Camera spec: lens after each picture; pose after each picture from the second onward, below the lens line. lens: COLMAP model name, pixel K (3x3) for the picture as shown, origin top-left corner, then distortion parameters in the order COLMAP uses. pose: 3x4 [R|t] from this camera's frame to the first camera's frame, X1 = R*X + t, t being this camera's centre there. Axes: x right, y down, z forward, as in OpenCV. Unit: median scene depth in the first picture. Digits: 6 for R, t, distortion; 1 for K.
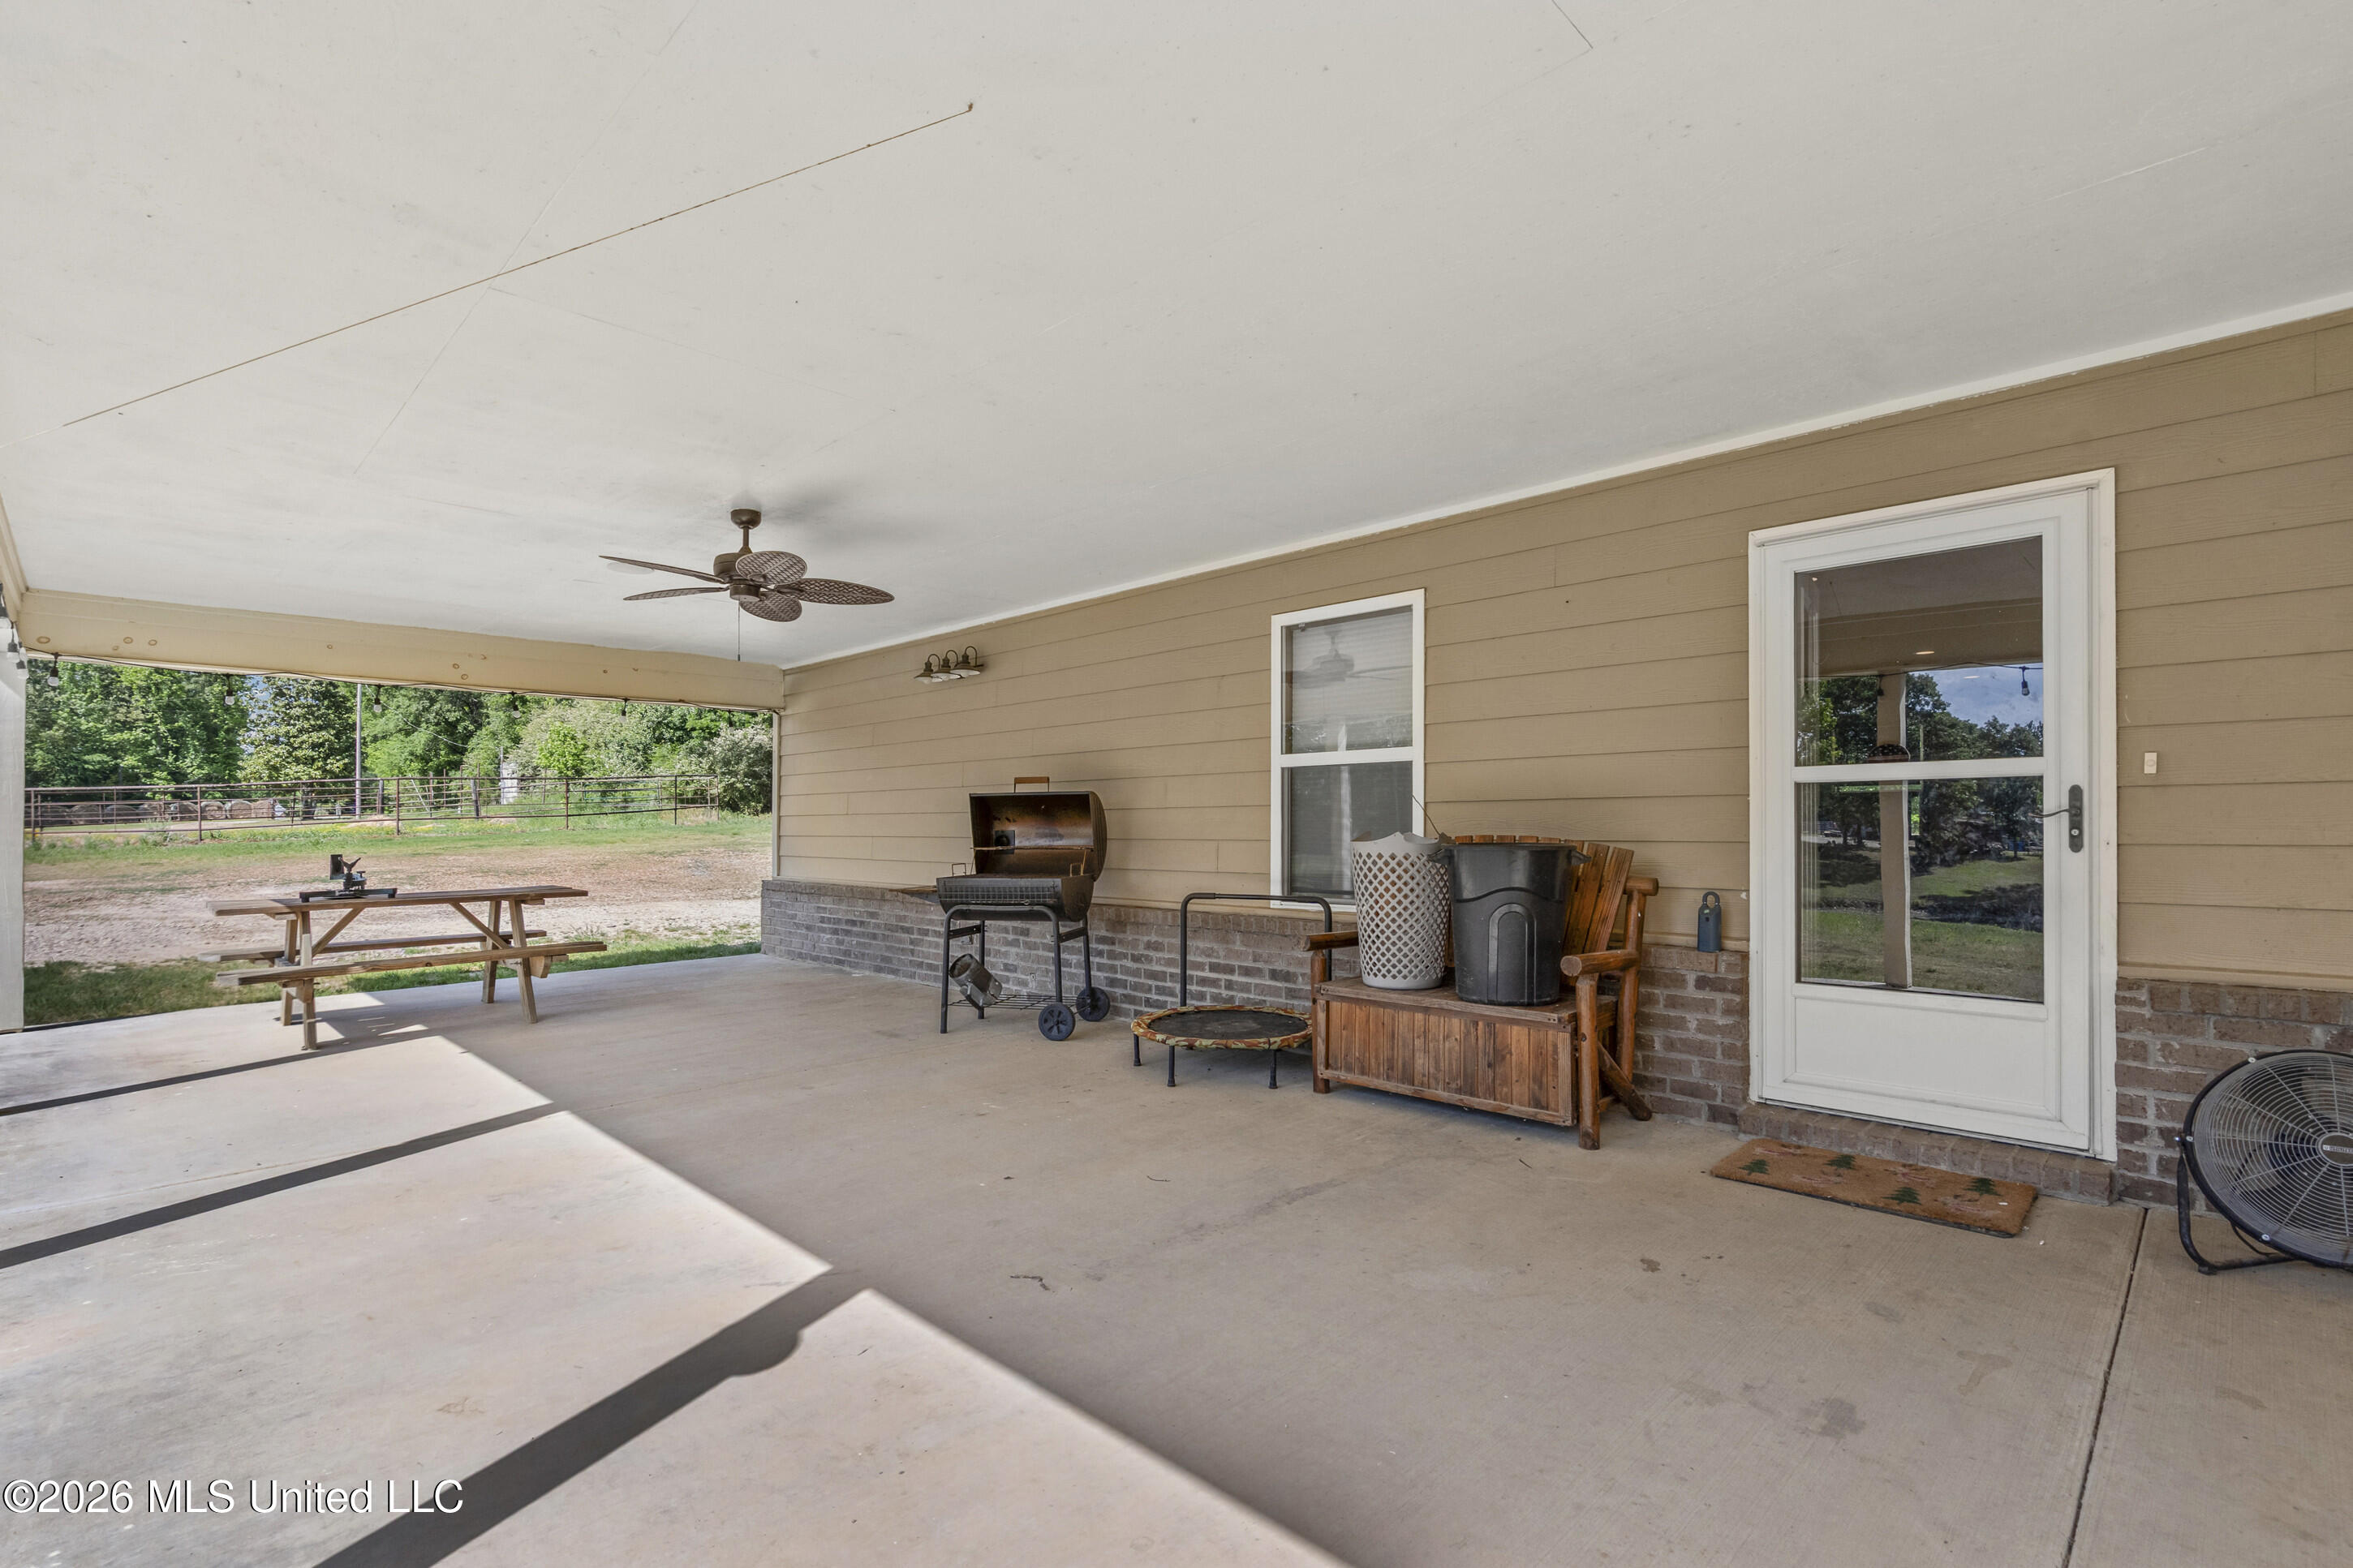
lens RADIAL K [[1087.1, 0, 1171.6], [0, 1087.1, 824.2], [0, 0, 1]] dist [-0.001324, -0.000337]
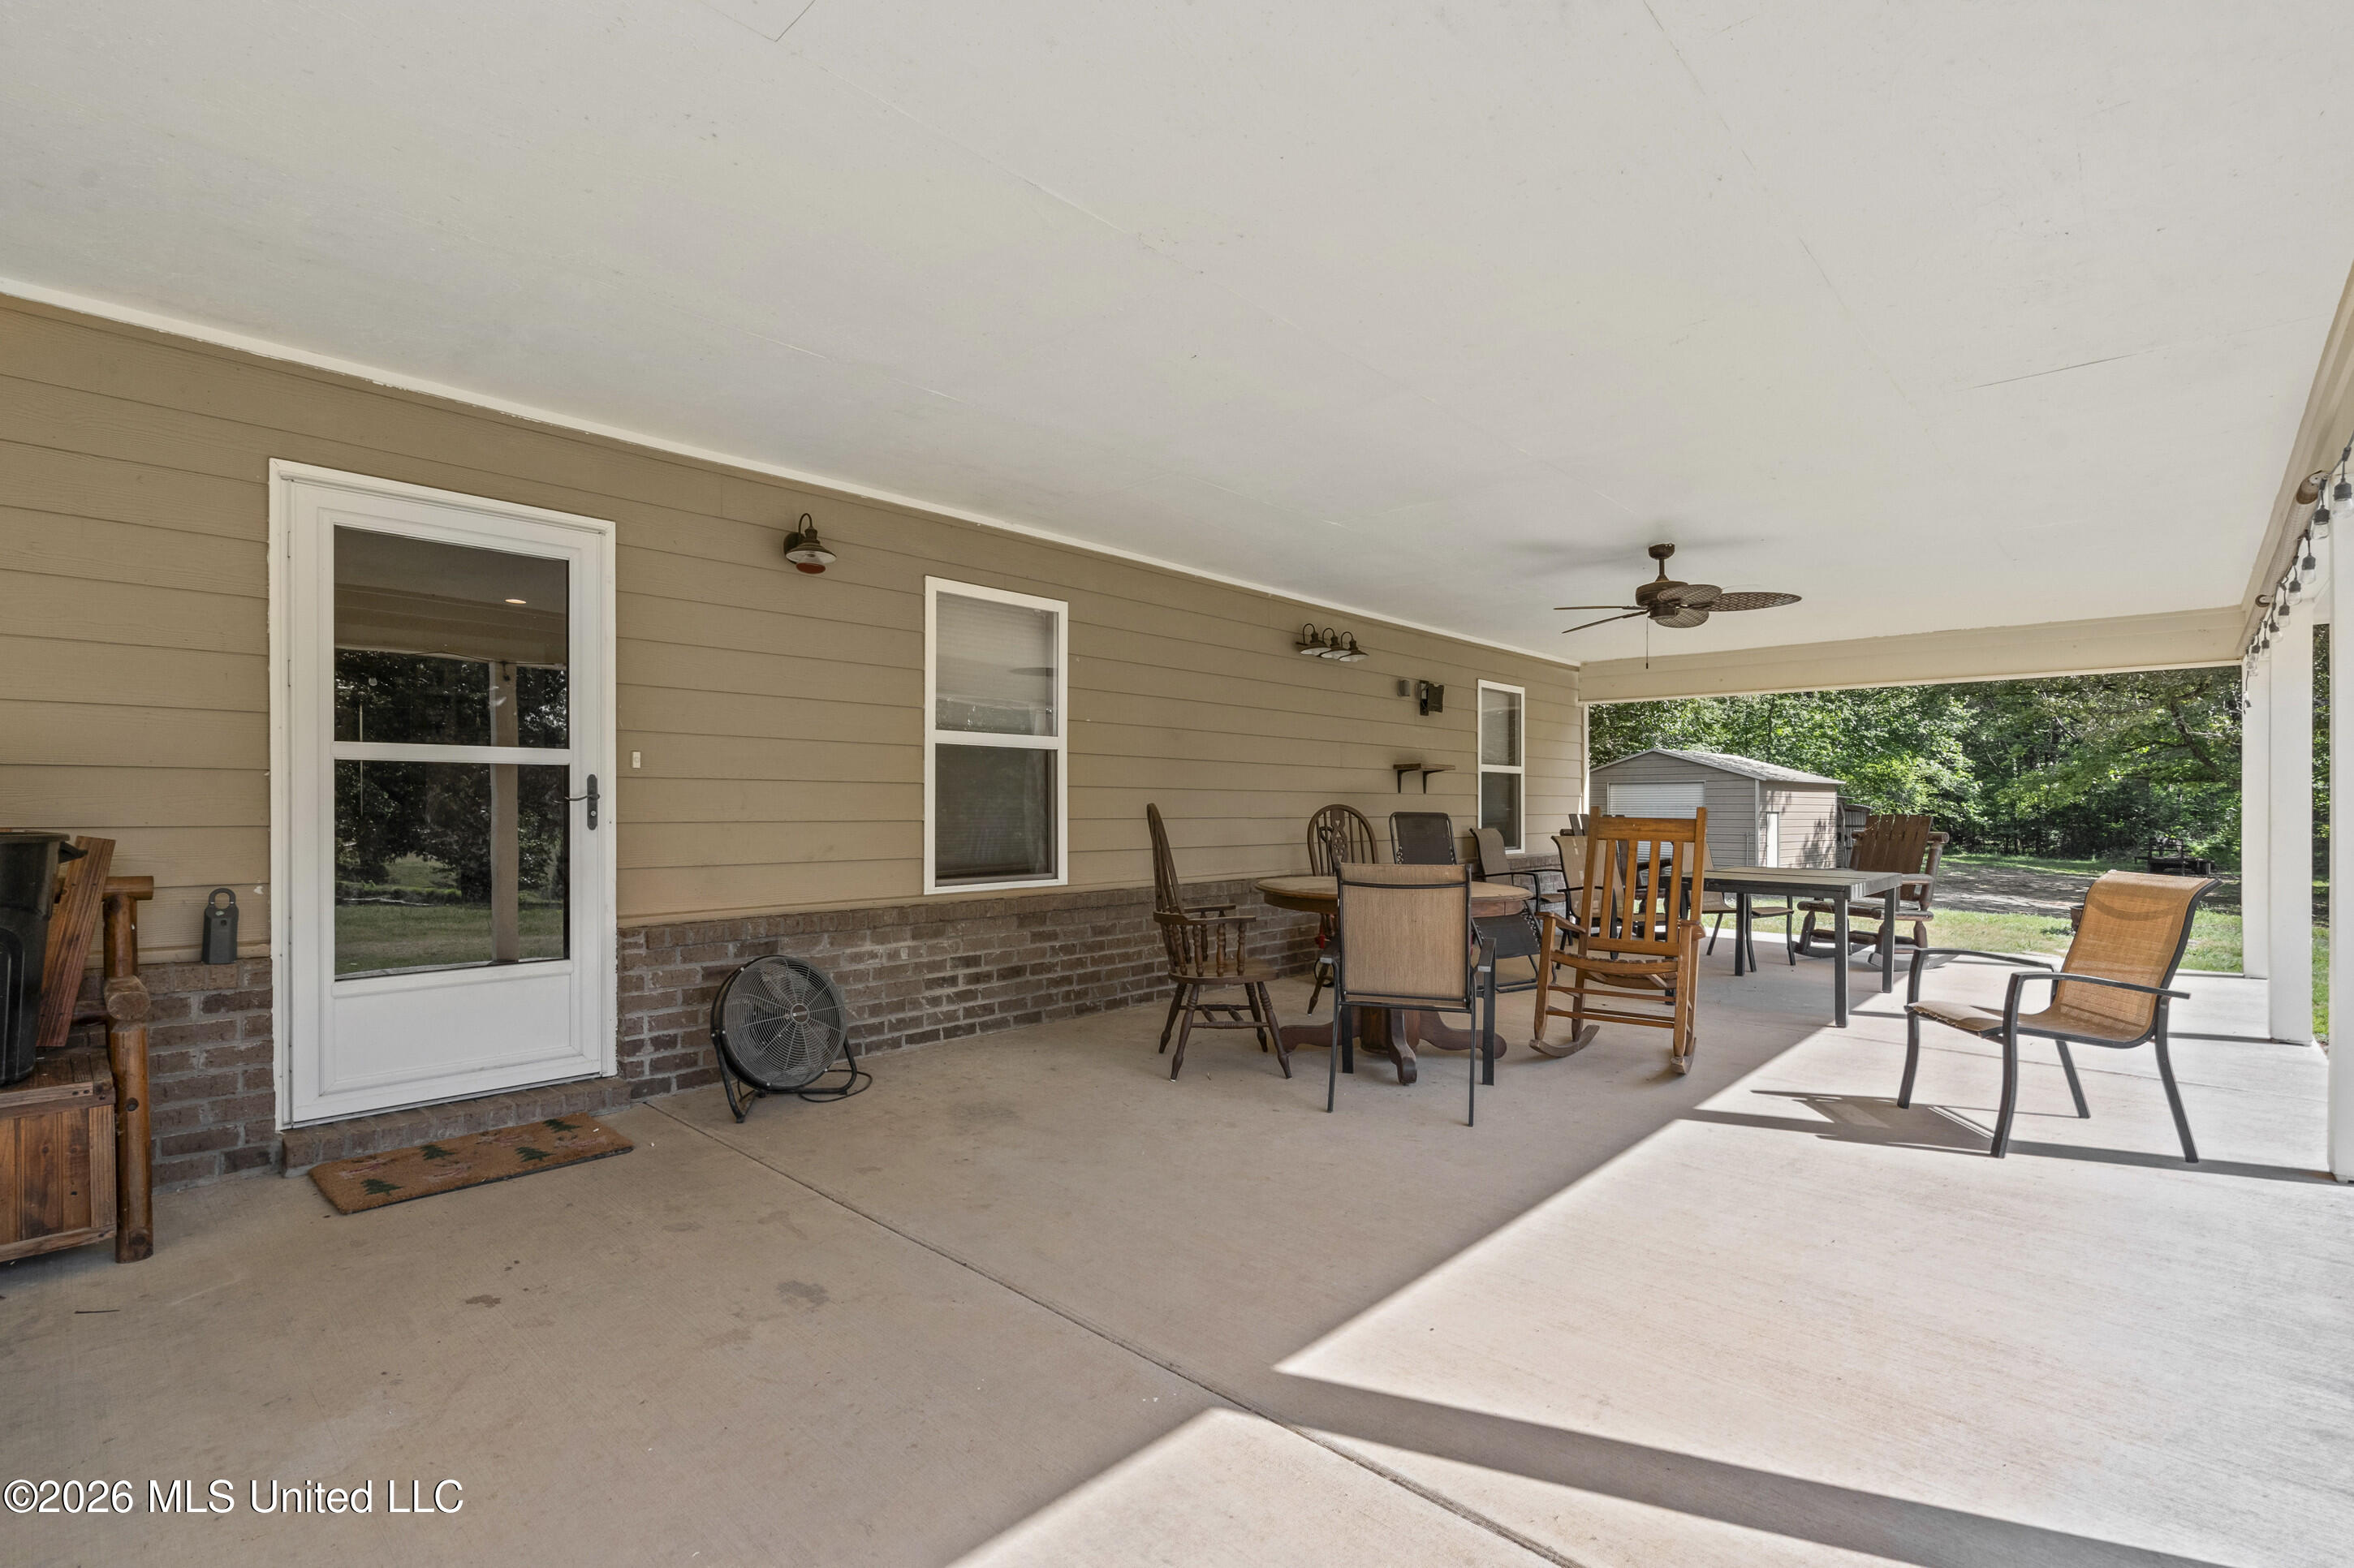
lens RADIAL K [[1055.7, 0, 1165.6], [0, 1055.7, 814.7], [0, 0, 1]] dist [0.000136, -0.000031]
pose [[-0.020628, -0.003653, 0.999781, -0.346219], [-0.004555, 0.999983, 0.003560, 0.001624], [-0.999777, -0.004480, -0.020644, 0.368221]]
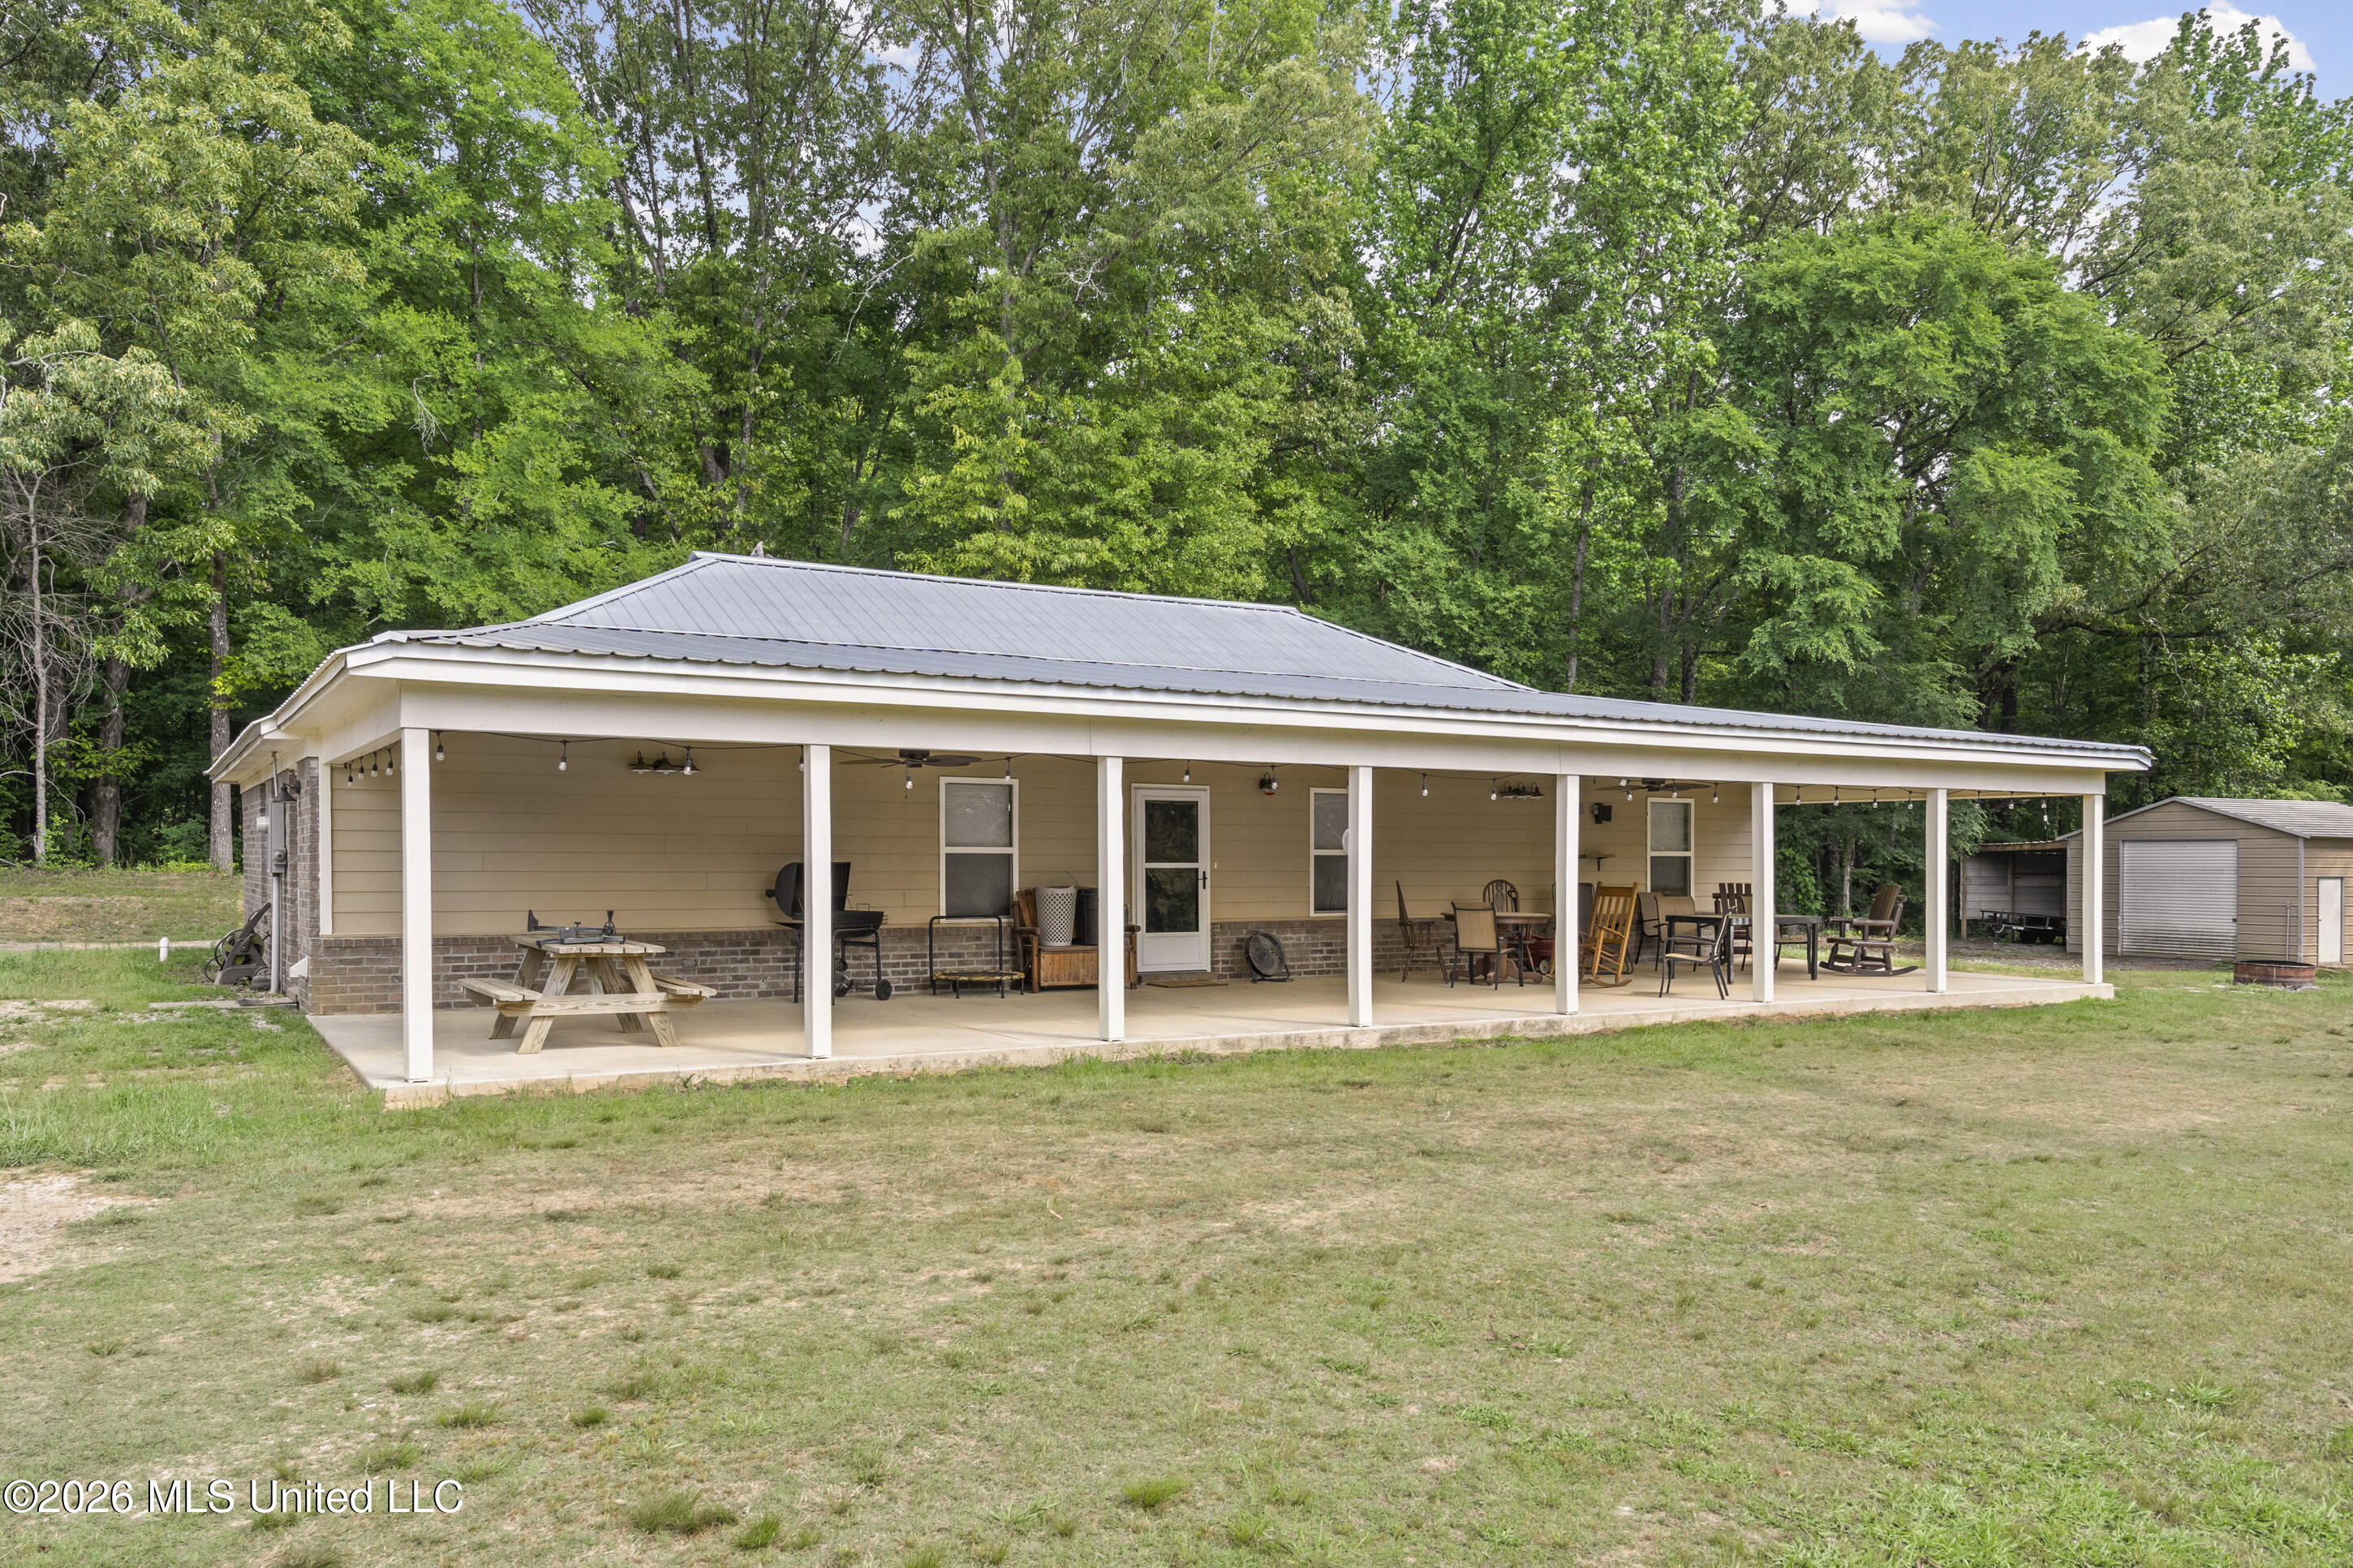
lens RADIAL K [[1706.0, 0, 1176.5], [0, 1706.0, 784.0], [0, 0, 1]] dist [0.000304, -0.000023]
pose [[0.242089, 0.051301, 0.968897, -4.598264], [-0.004423, 0.998649, -0.051771, -0.028473], [-0.970244, 0.008247, 0.241988, -0.291238]]
